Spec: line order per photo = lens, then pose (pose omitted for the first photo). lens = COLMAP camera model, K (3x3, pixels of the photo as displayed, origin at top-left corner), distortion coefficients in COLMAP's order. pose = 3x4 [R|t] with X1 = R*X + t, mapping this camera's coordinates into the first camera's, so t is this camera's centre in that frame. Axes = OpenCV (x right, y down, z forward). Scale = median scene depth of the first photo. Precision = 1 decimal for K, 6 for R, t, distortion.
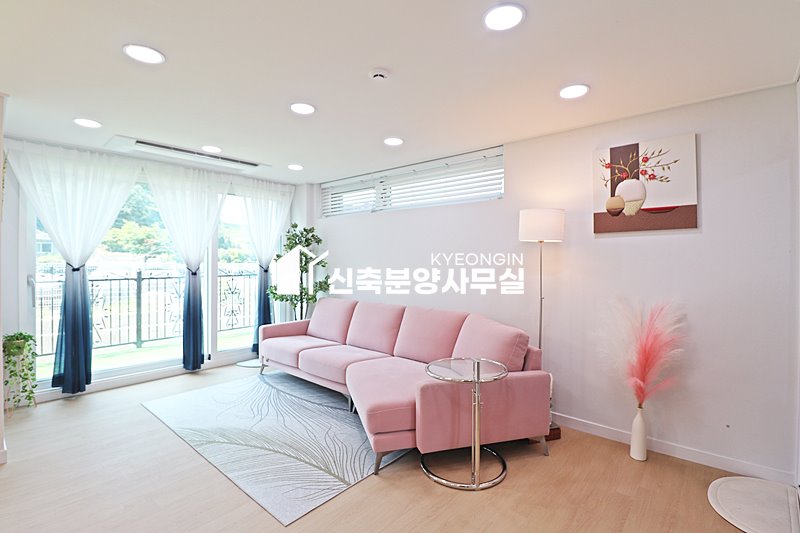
lens RADIAL K [[366.2, 0, 399.5], [0, 366.2, 262.9], [0, 0, 1]] dist [-0.027090, -0.001753]
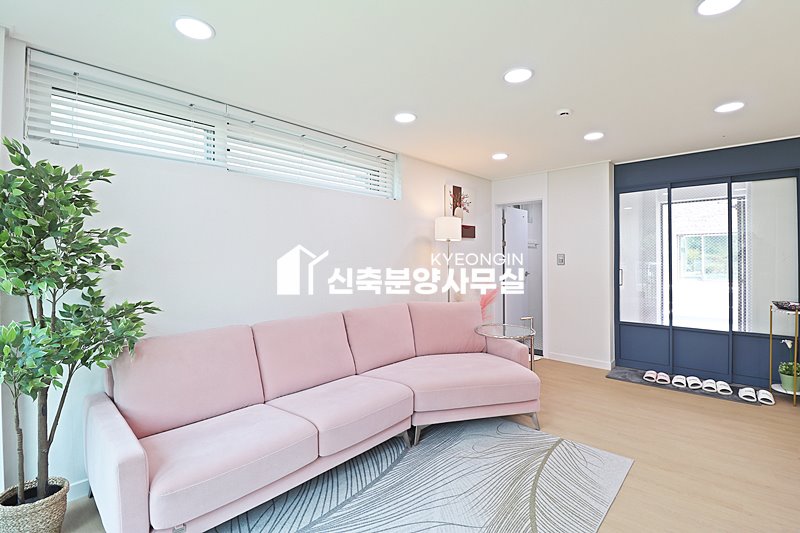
lens RADIAL K [[366.2, 0, 399.7], [0, 366.2, 261.6], [0, 0, 1]] dist [-0.027090, -0.001753]
pose [[0.046132, -0.013673, 0.998842, -1.106113], [0.010321, 0.999859, 0.013210, 0.001140], [-0.998882, 0.009699, 0.046267, 1.204711]]
